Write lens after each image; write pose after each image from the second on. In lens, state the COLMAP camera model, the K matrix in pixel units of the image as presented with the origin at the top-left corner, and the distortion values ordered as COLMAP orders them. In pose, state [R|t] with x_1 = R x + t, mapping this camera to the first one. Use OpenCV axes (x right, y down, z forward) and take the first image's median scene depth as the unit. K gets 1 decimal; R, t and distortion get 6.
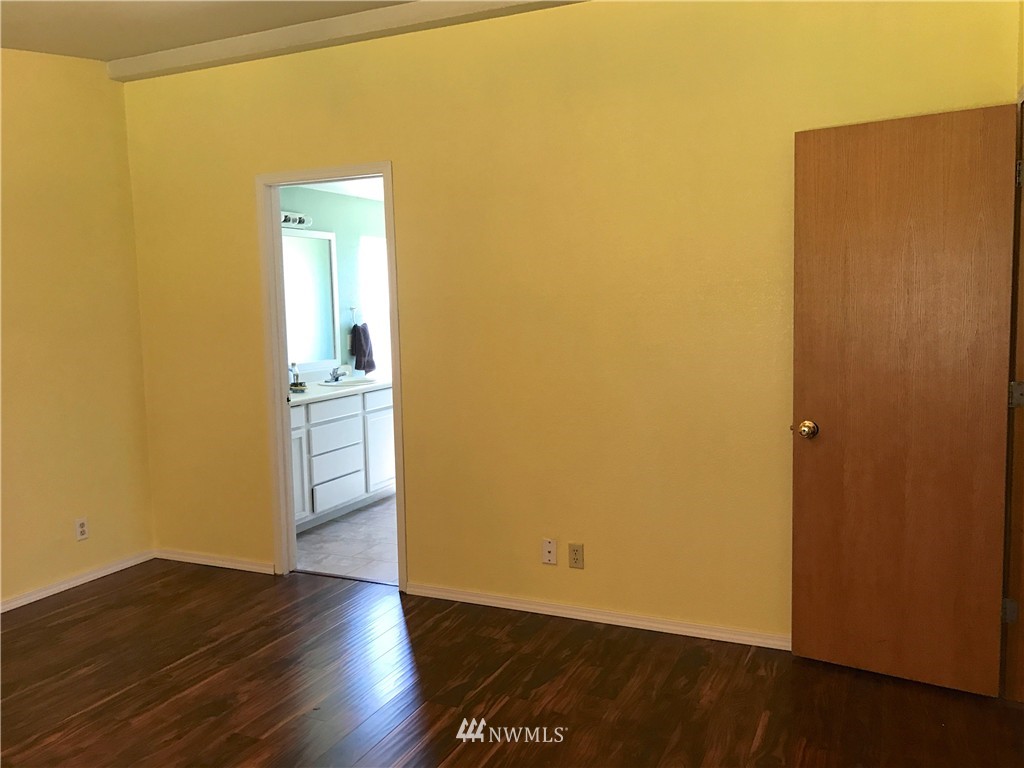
lens RADIAL K [[842.1, 0, 512.0], [0, 842.1, 384.0], [0, 0, 1]] dist [0.057455, -0.088271]
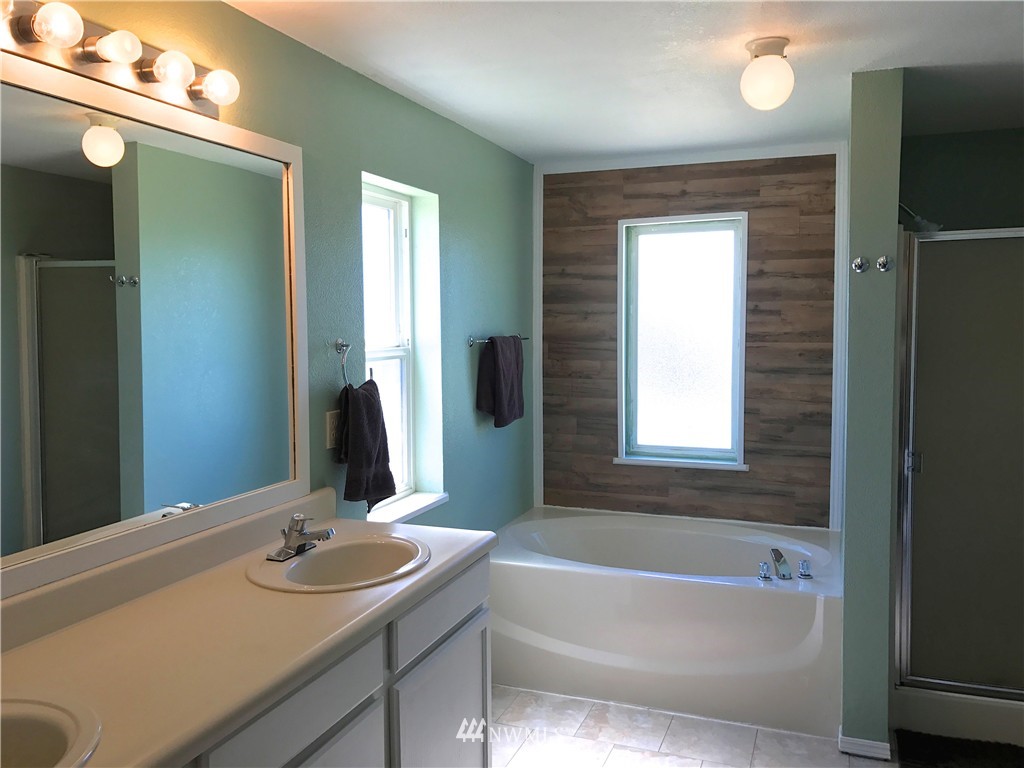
lens RADIAL K [[842.1, 0, 512.0], [0, 842.1, 384.0], [0, 0, 1]] dist [0.057455, -0.088271]
pose [[0.997783, 0.011432, 0.065556, -0.134668], [-0.010025, 0.999713, -0.021746, -0.063147], [-0.065786, 0.021041, 0.997612, 0.601053]]
